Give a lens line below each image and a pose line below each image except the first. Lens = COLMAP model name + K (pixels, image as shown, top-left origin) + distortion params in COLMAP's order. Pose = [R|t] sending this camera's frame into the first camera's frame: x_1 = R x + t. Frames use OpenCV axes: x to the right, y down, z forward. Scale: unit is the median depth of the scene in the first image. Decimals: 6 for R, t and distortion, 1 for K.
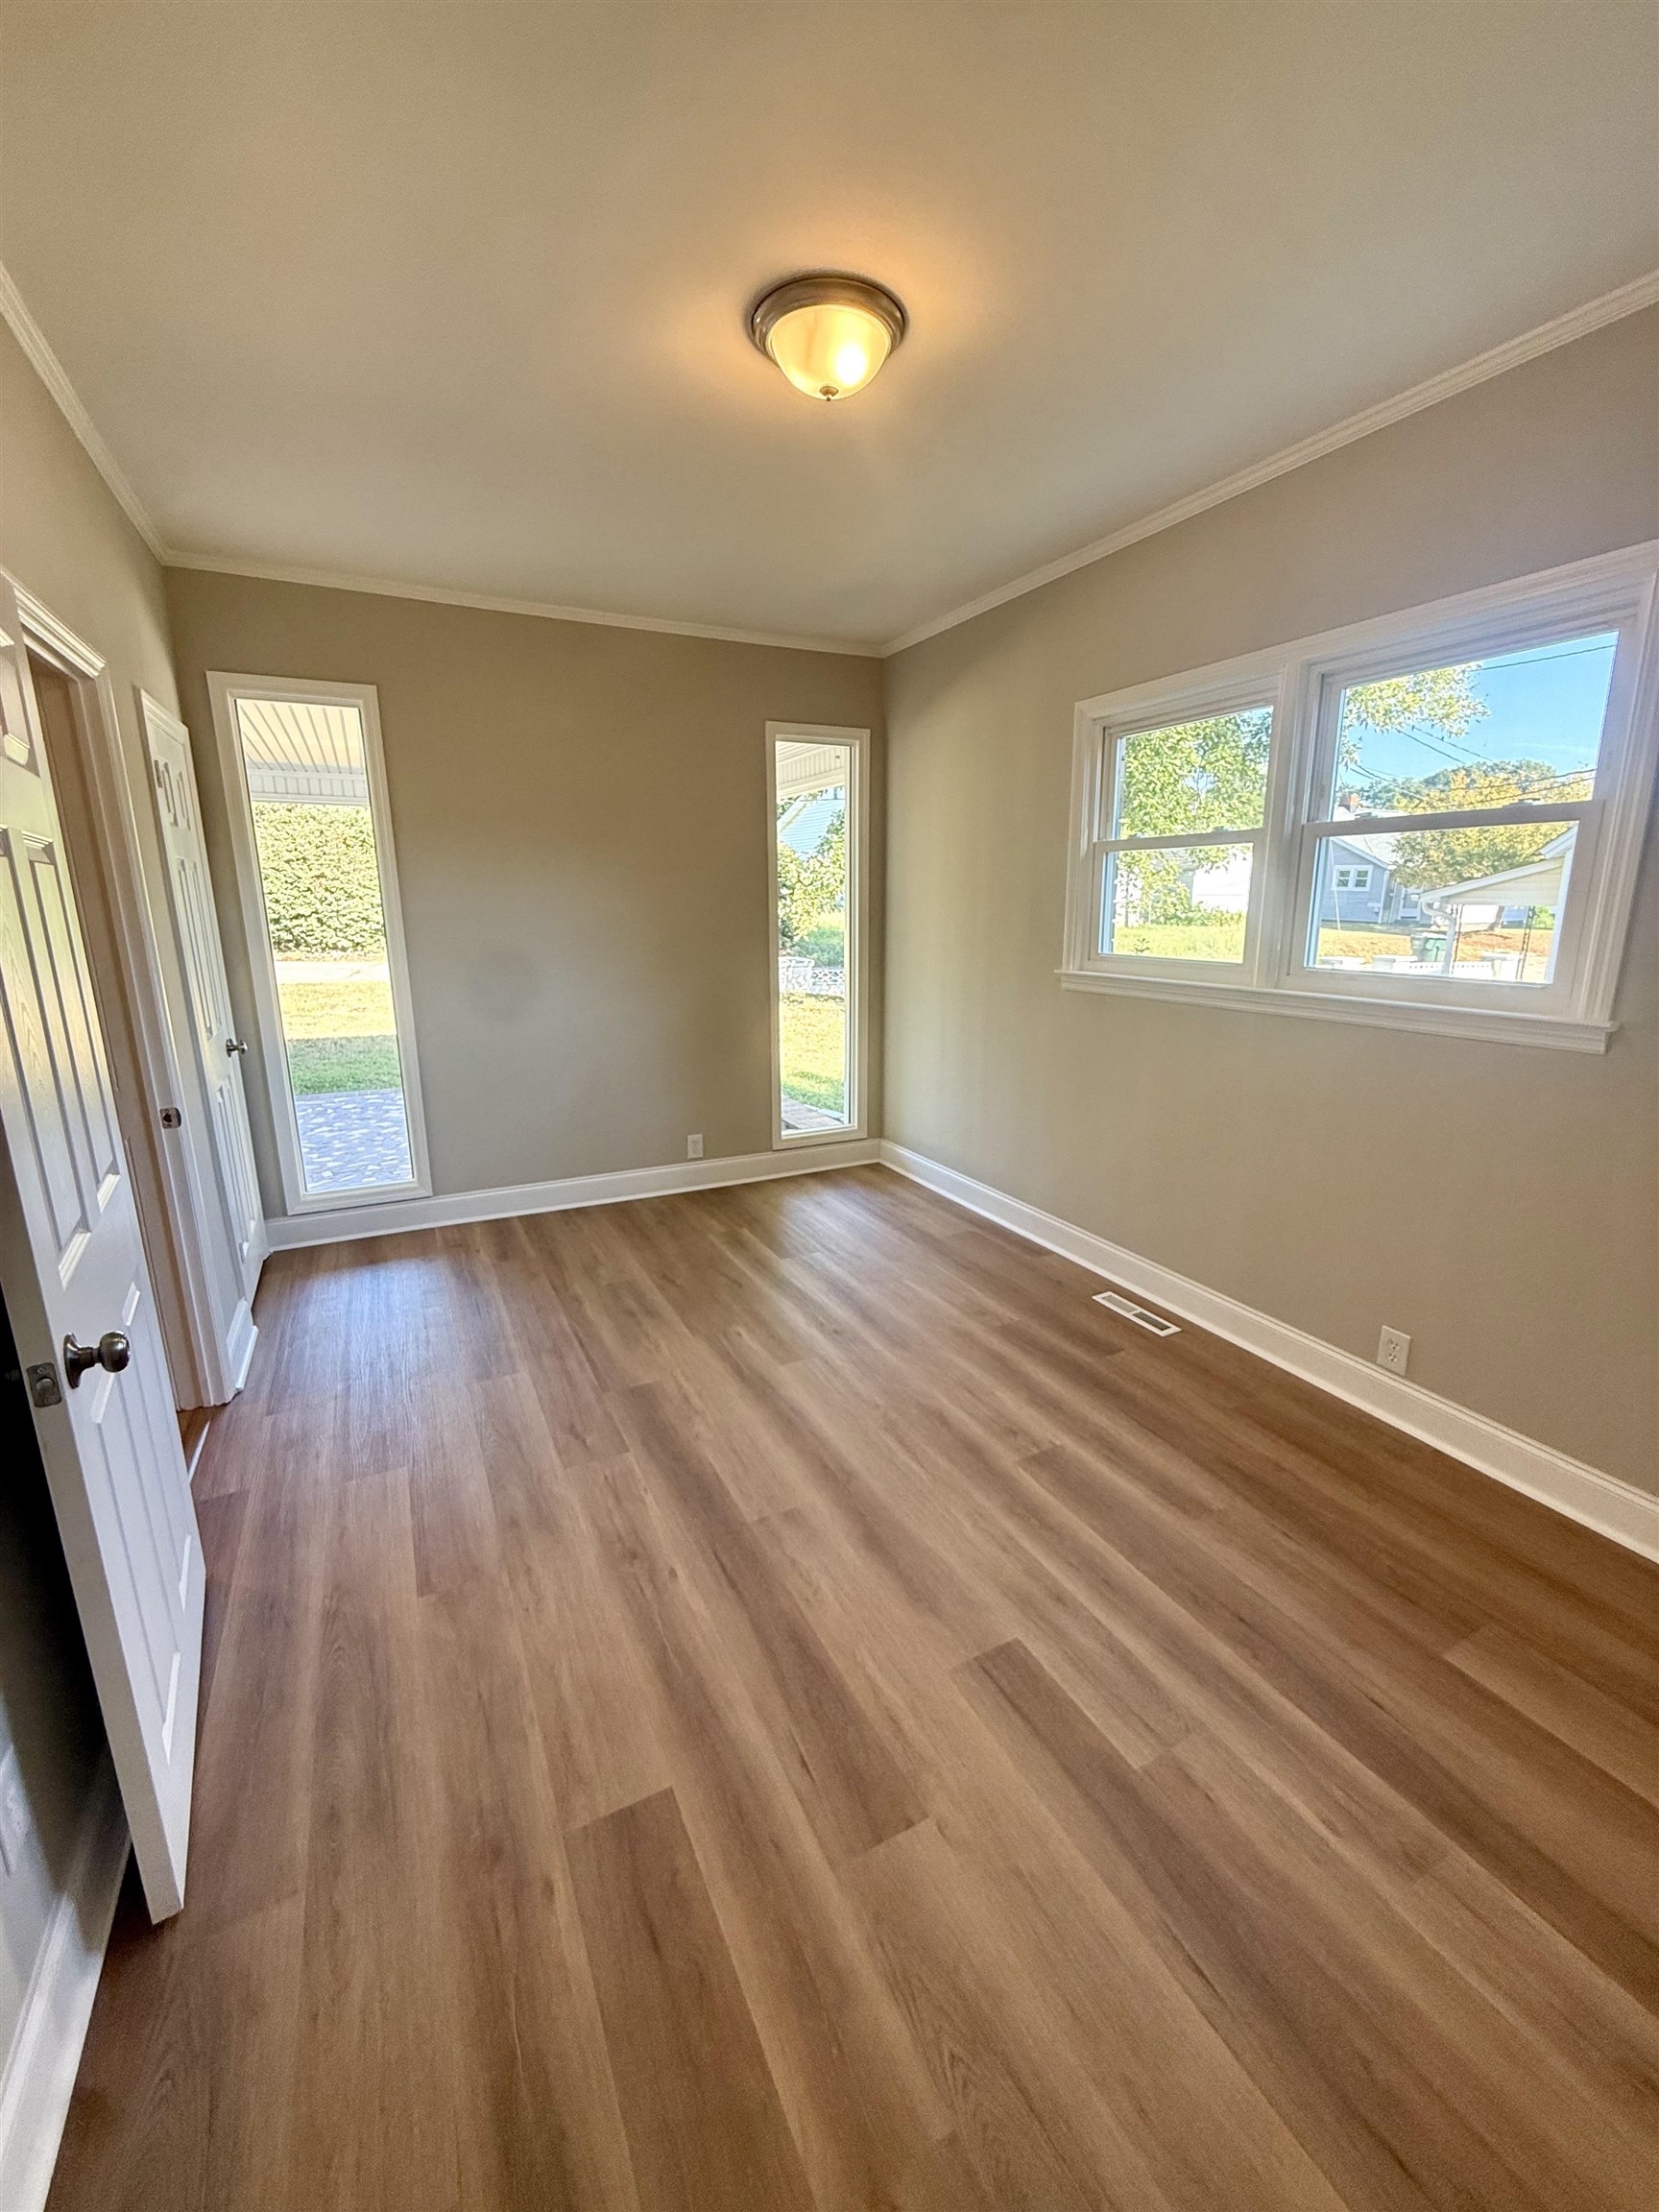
lens RADIAL K [[881.0, 0, 833.2], [0, 881.0, 1092.5], [0, 0, 1]] dist [0.000662, 0.000008]
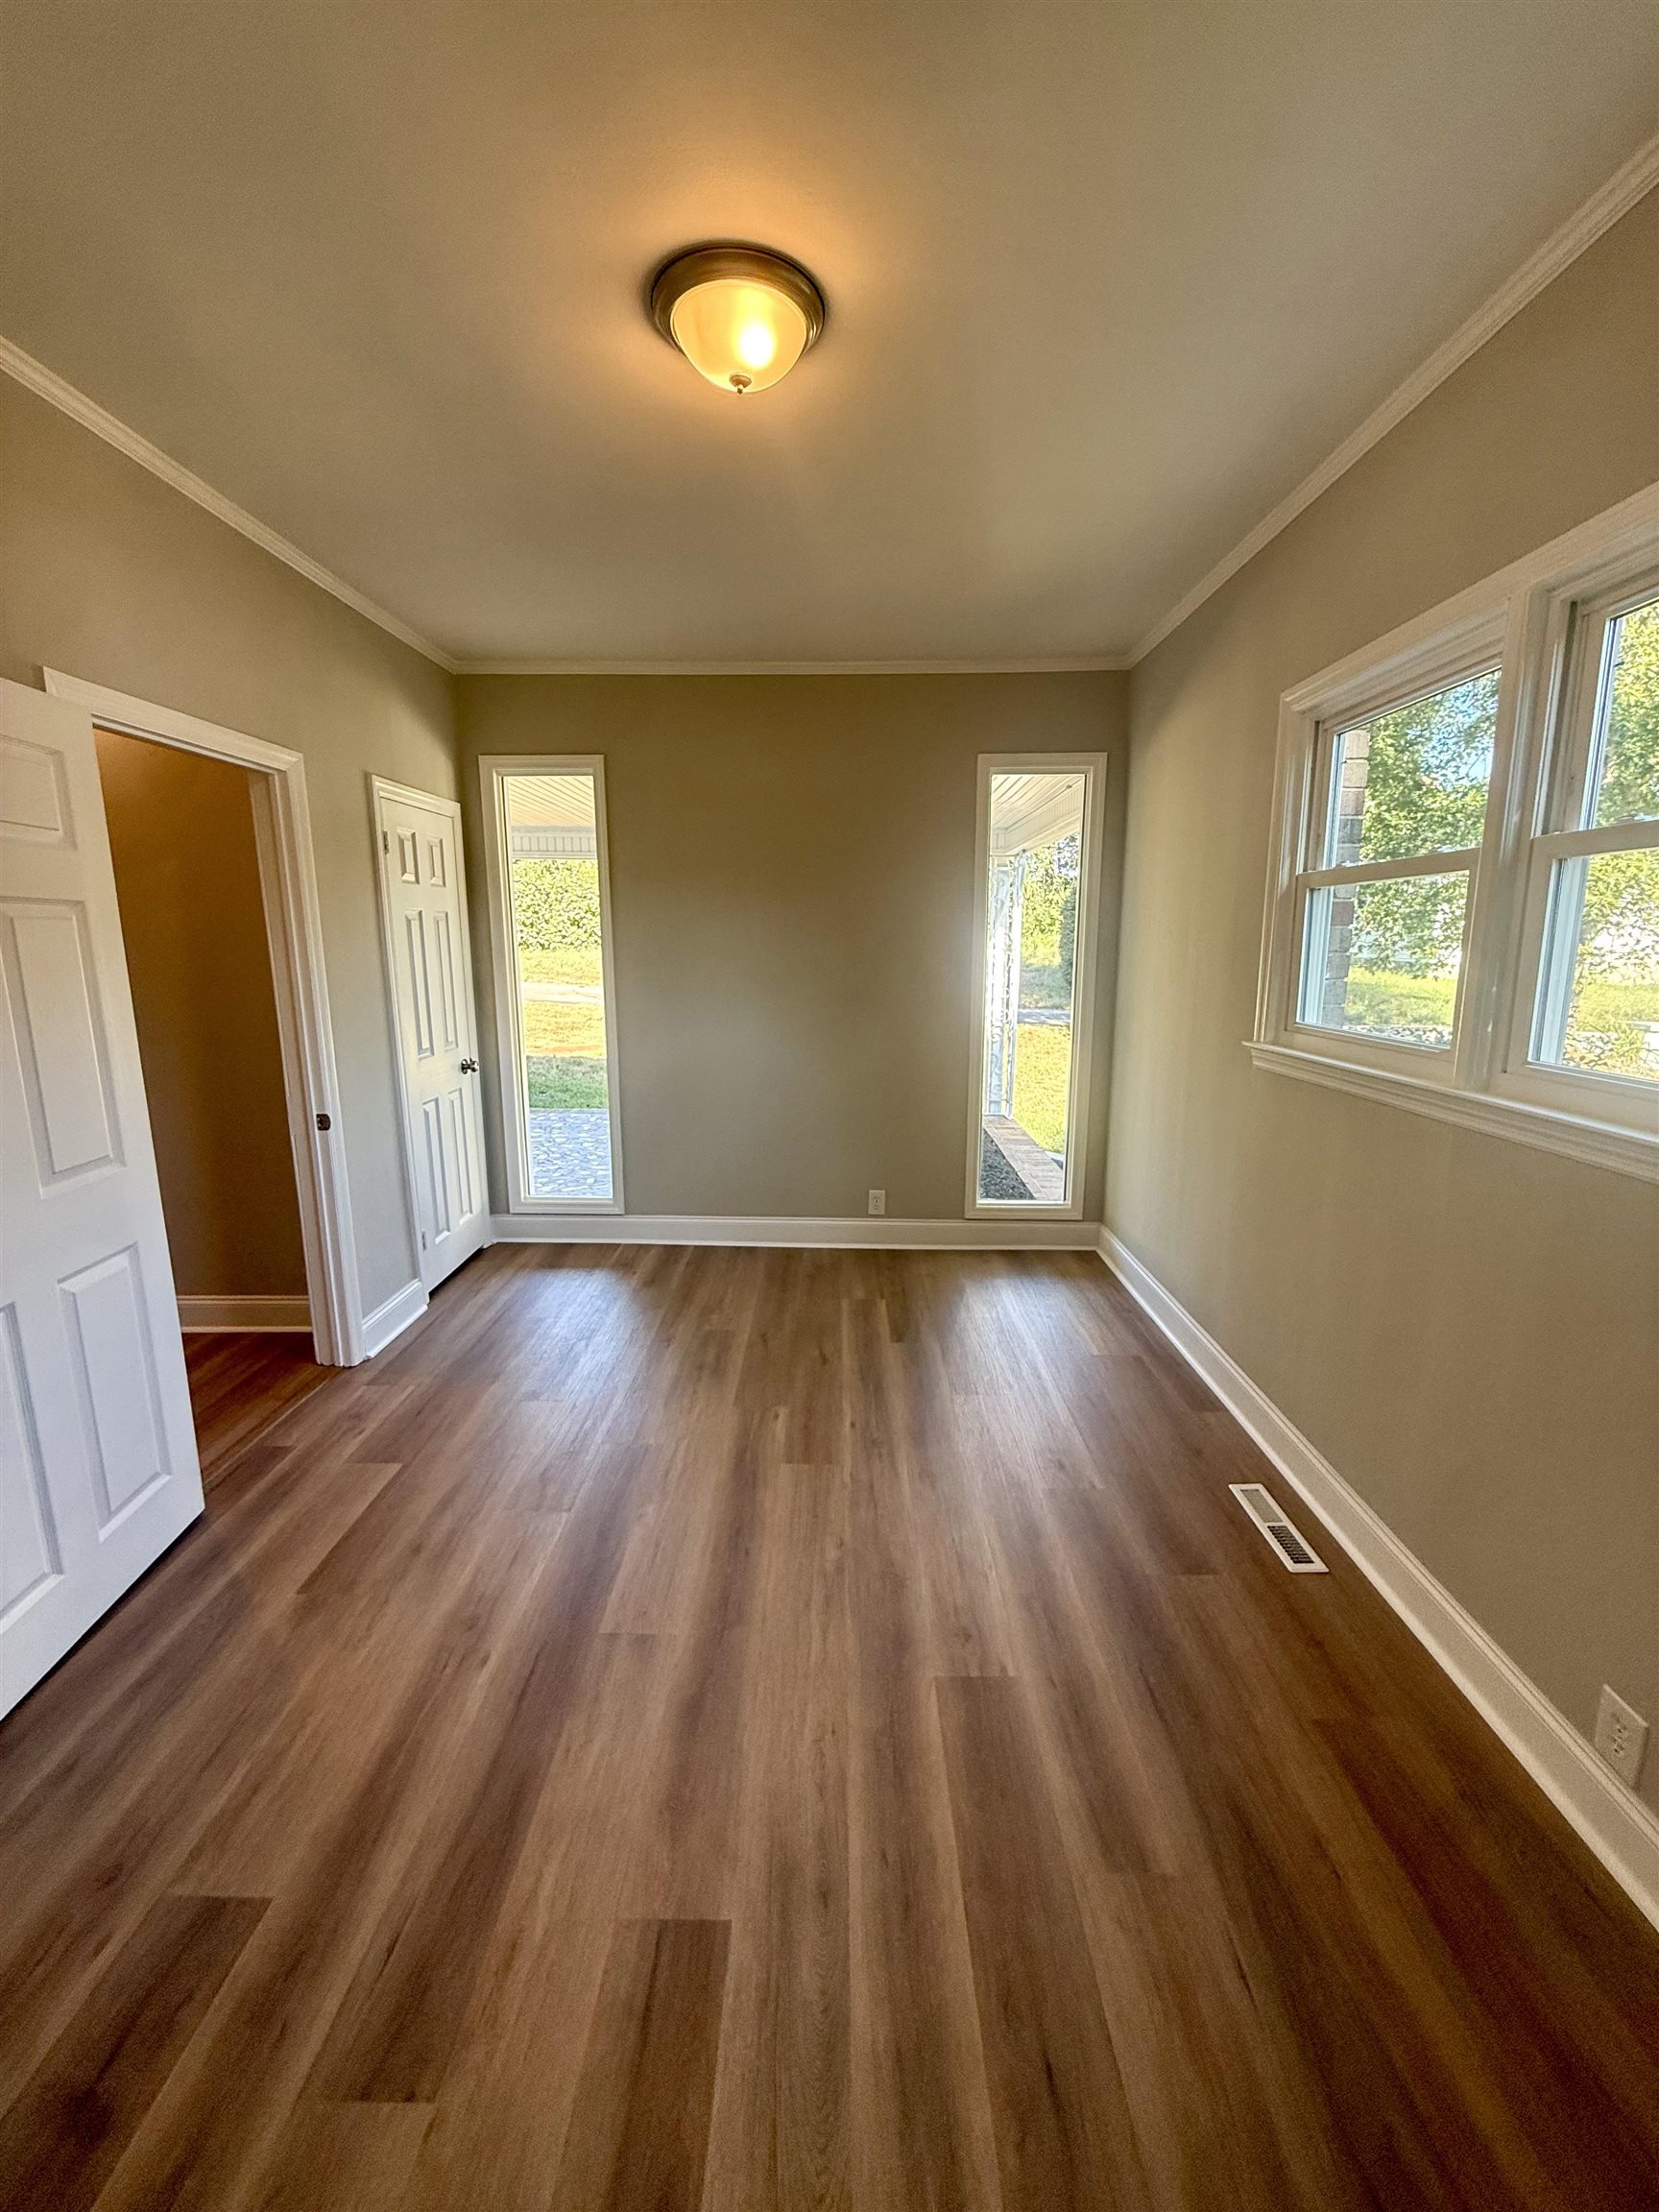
lens RADIAL K [[881.0, 0, 833.2], [0, 881.0, 1092.5], [0, 0, 1]] dist [0.000662, 0.000008]
pose [[0.885846, 0.084668, -0.456189, 0.290100], [-0.105531, 0.994207, -0.020402, -0.041838], [0.451818, 0.066215, 0.889649, 0.161692]]
